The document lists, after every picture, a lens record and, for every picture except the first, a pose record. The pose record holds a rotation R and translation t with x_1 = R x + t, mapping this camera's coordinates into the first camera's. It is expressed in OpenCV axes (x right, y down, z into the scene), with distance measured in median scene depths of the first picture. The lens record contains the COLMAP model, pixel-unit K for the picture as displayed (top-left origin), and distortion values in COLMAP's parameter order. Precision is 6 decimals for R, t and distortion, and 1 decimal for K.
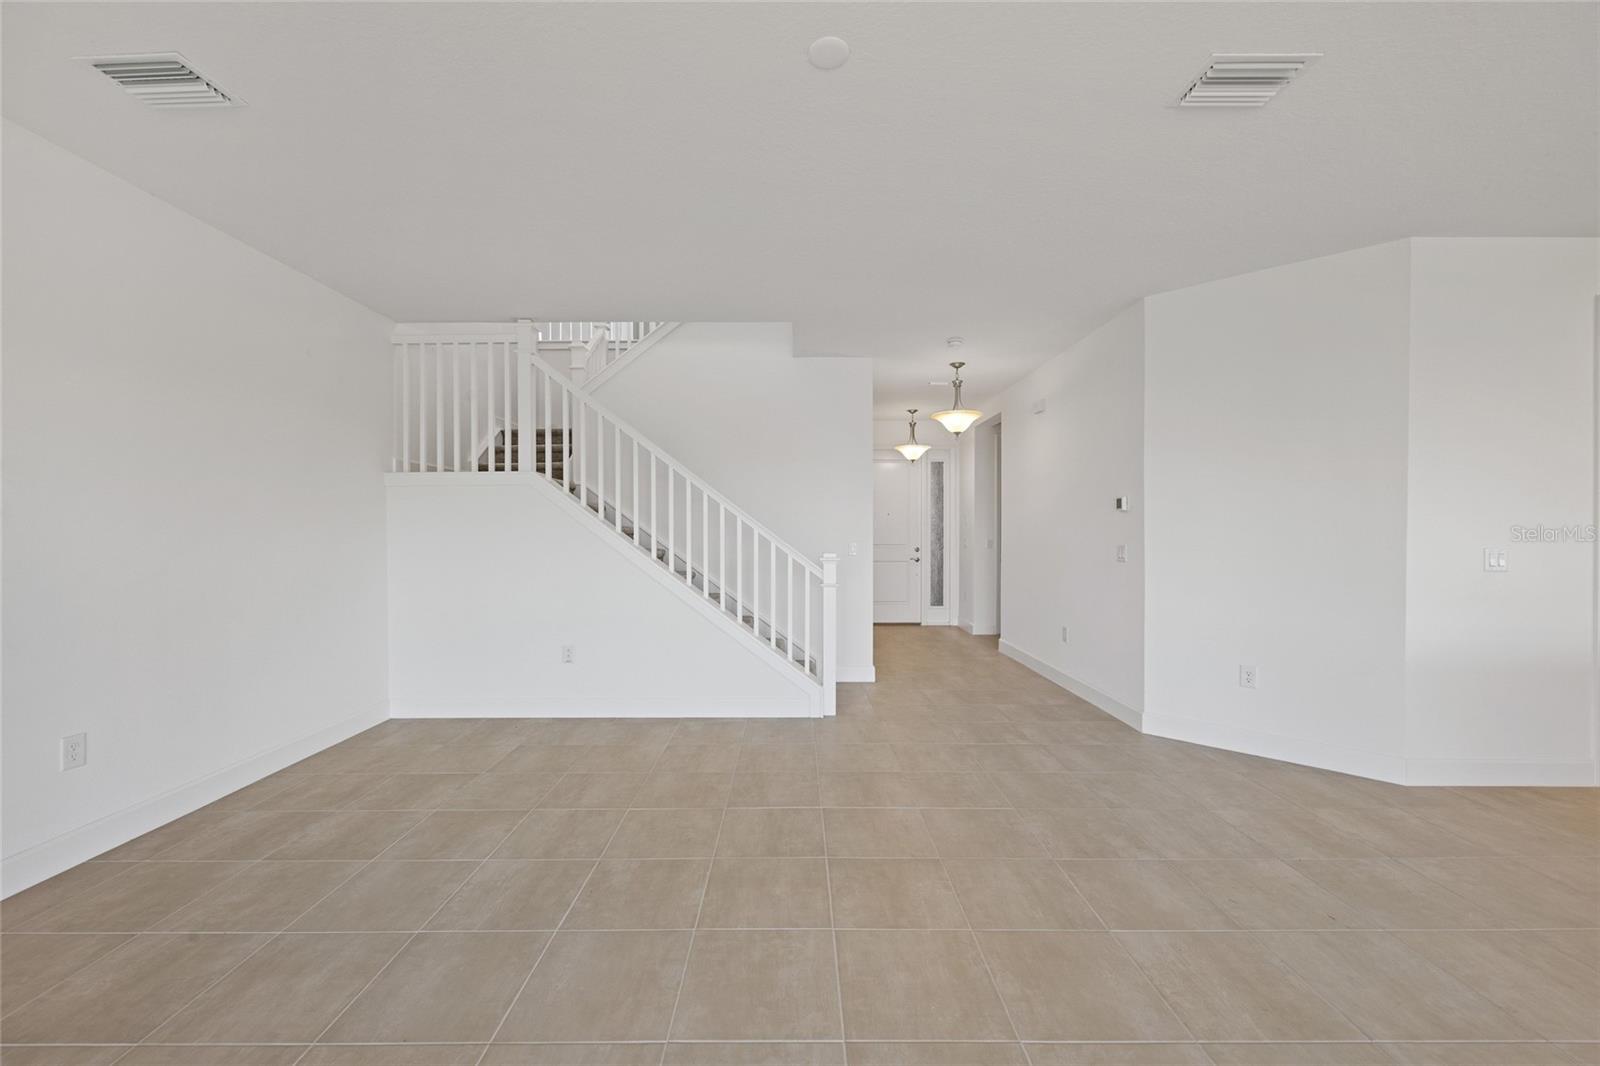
lens RADIAL K [[631.3, 0, 799.9], [0, 631.3, 528.7], [0, 0, 1]] dist [-0.000775, -0.000101]
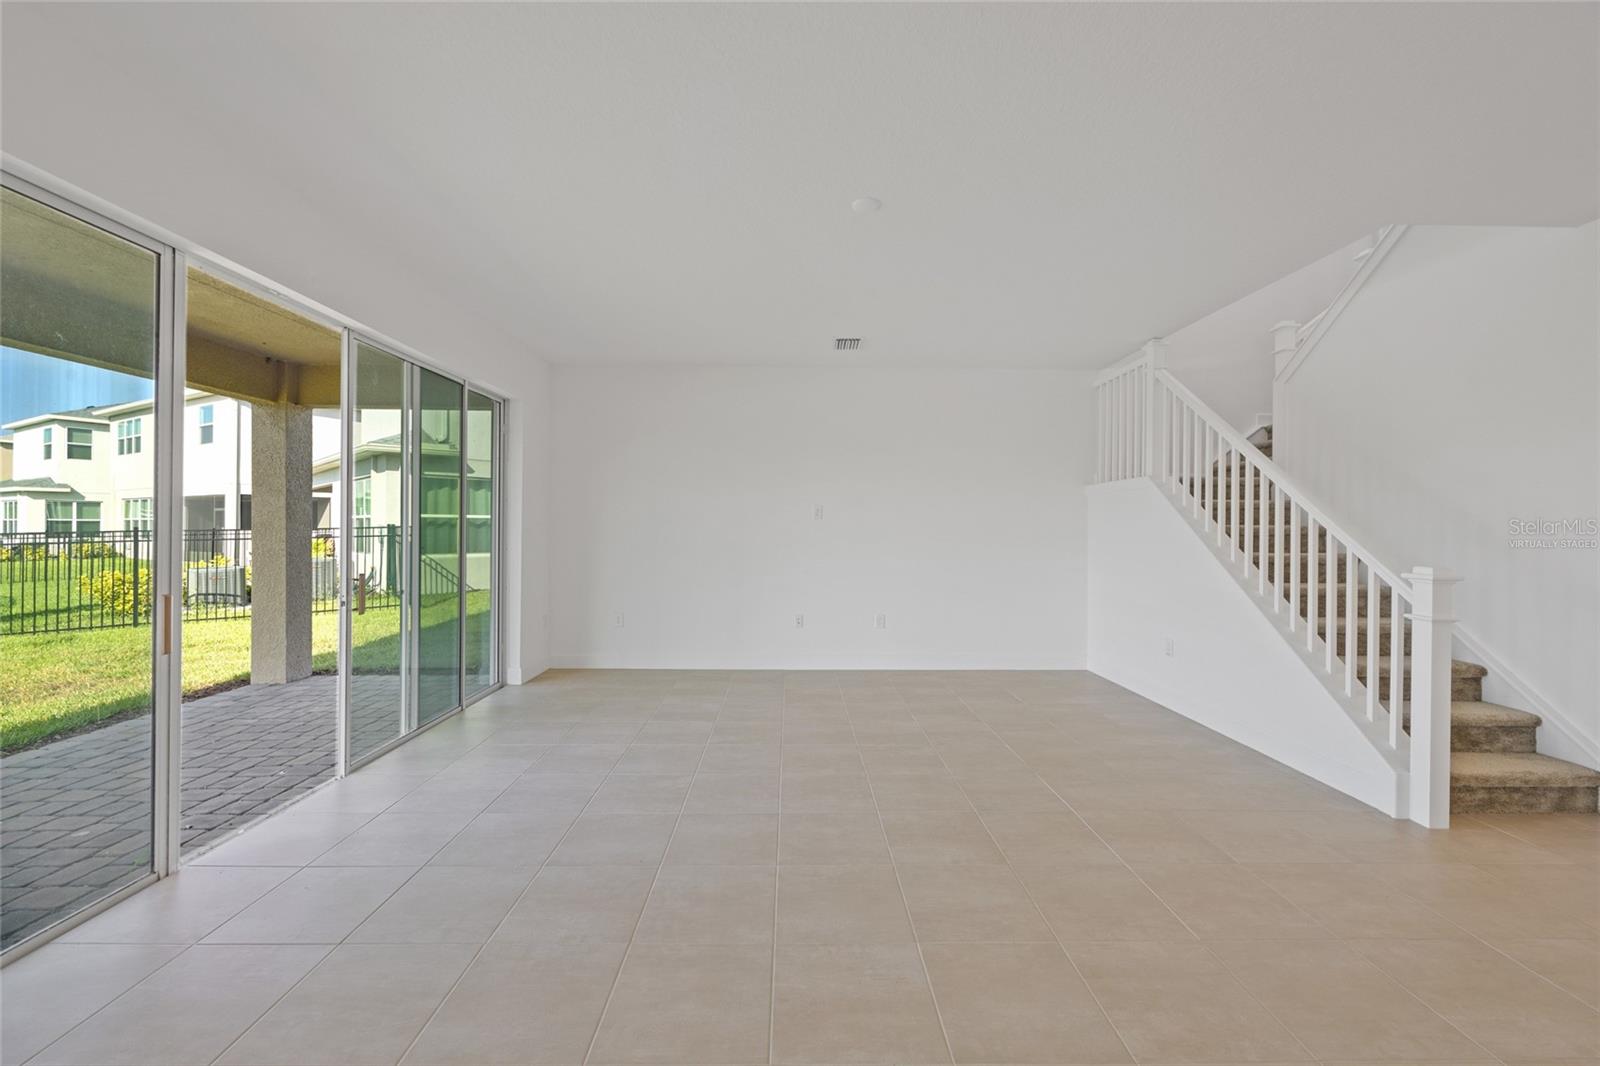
lens RADIAL K [[631.3, 0, 799.9], [0, 631.3, 528.7], [0, 0, 1]] dist [-0.000775, -0.000101]
pose [[0.003248, -0.001933, -0.999993, 0.884712], [0.000331, 0.999998, -0.001932, 0.002688], [0.999995, -0.000325, 0.003248, 0.496240]]
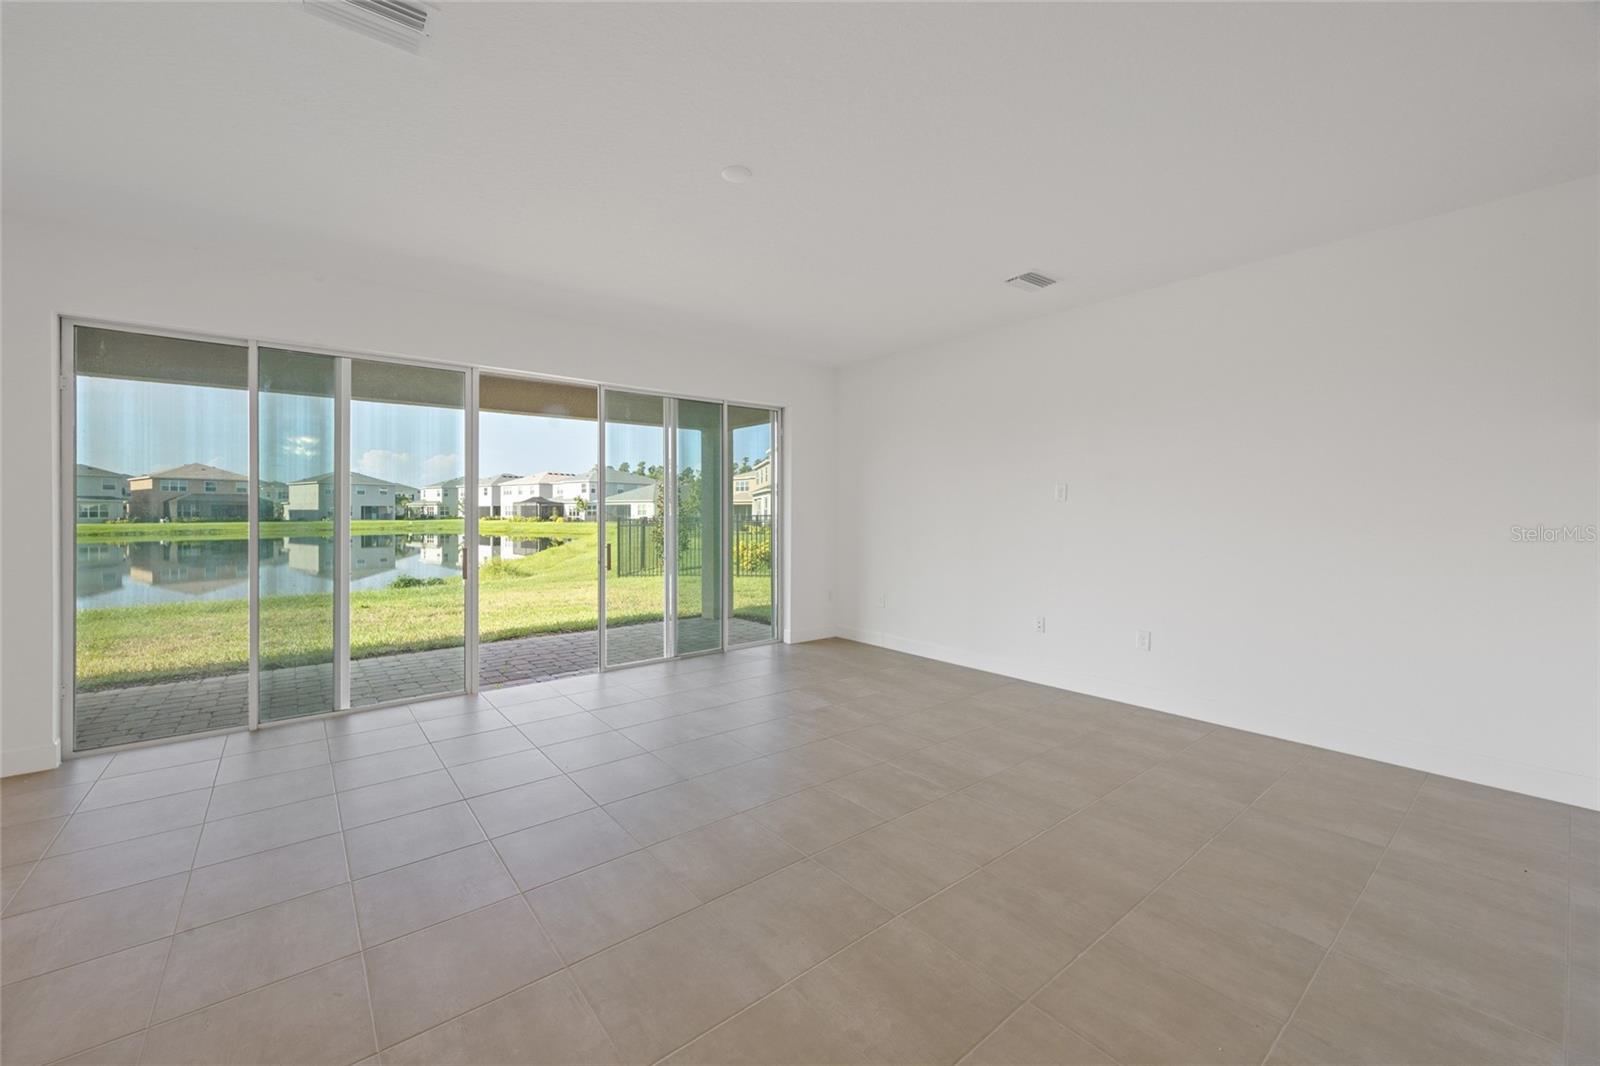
lens RADIAL K [[633.9, 0, 778.2], [0, 633.9, 513.1], [0, 0, 1]] dist [0.002622, 0.000212]
pose [[-0.802957, -0.000509, -0.596037, 0.473011], [0.003974, 0.999973, -0.006208, 0.009620], [0.596024, -0.007353, -0.802933, 1.277218]]
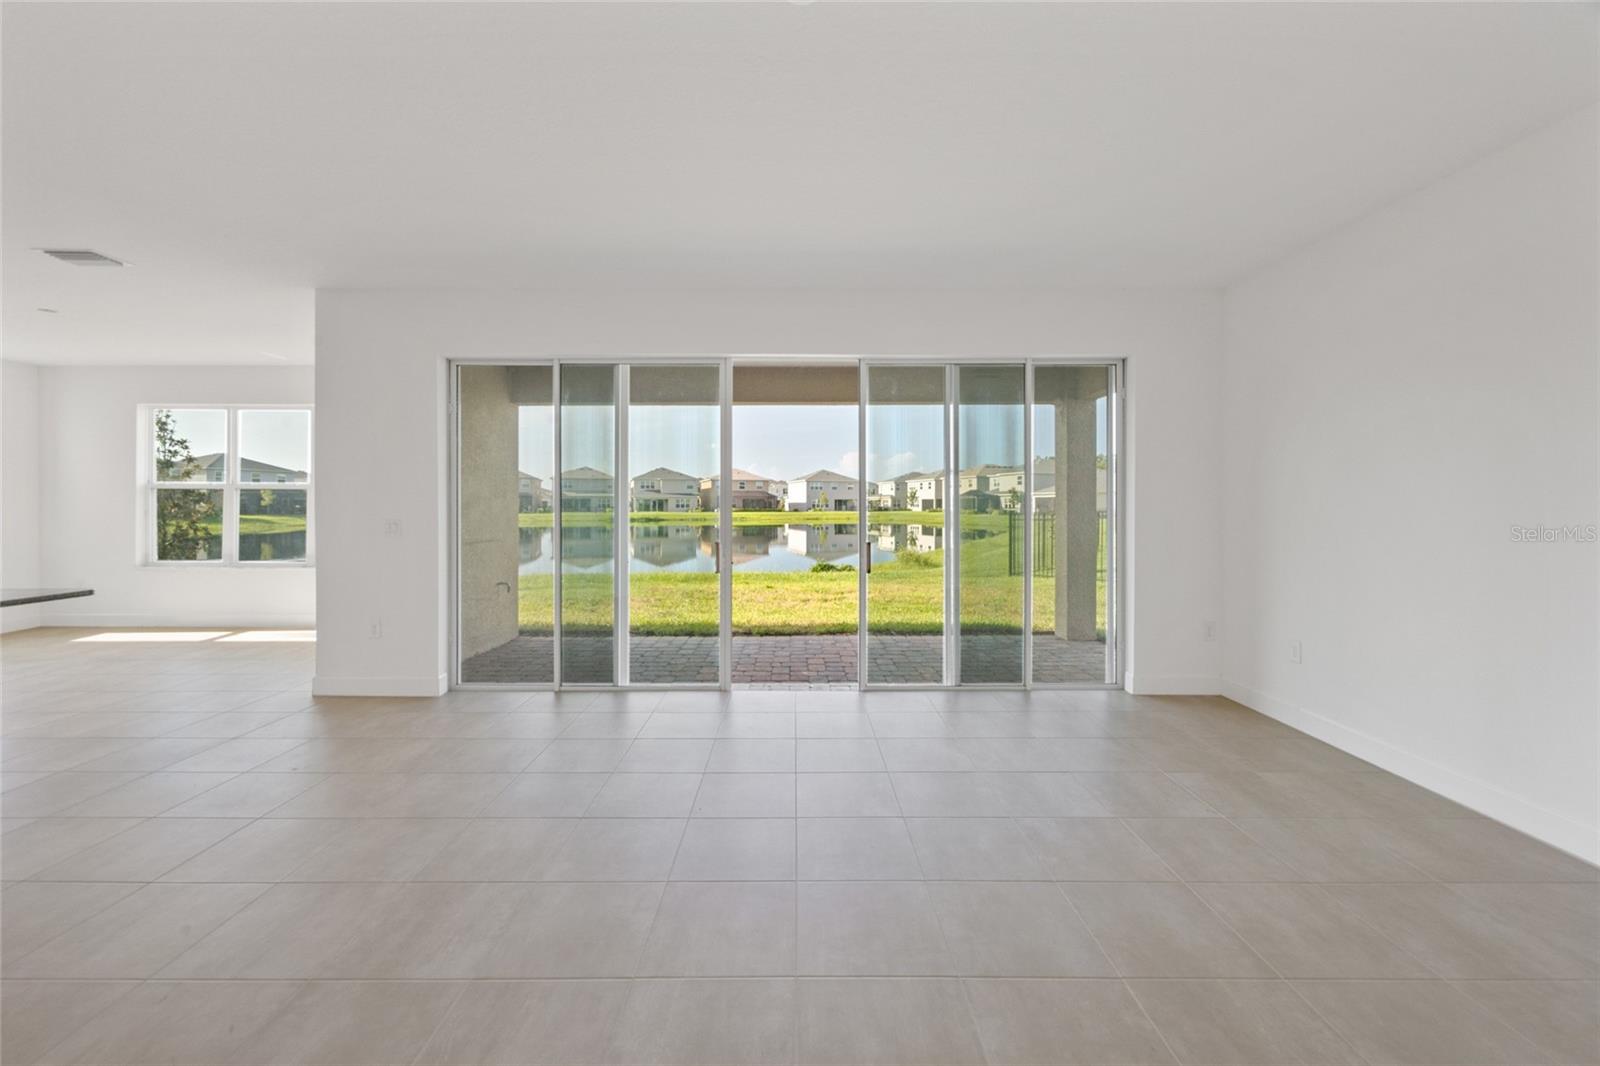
lens RADIAL K [[633.9, 0, 778.2], [0, 633.9, 513.1], [0, 0, 1]] dist [0.002622, 0.000212]
pose [[-0.999751, -0.003042, 0.022085, 0.056248], [-0.002931, 0.999983, 0.005056, 0.004293], [-0.022100, 0.004990, -0.999743, 1.126557]]
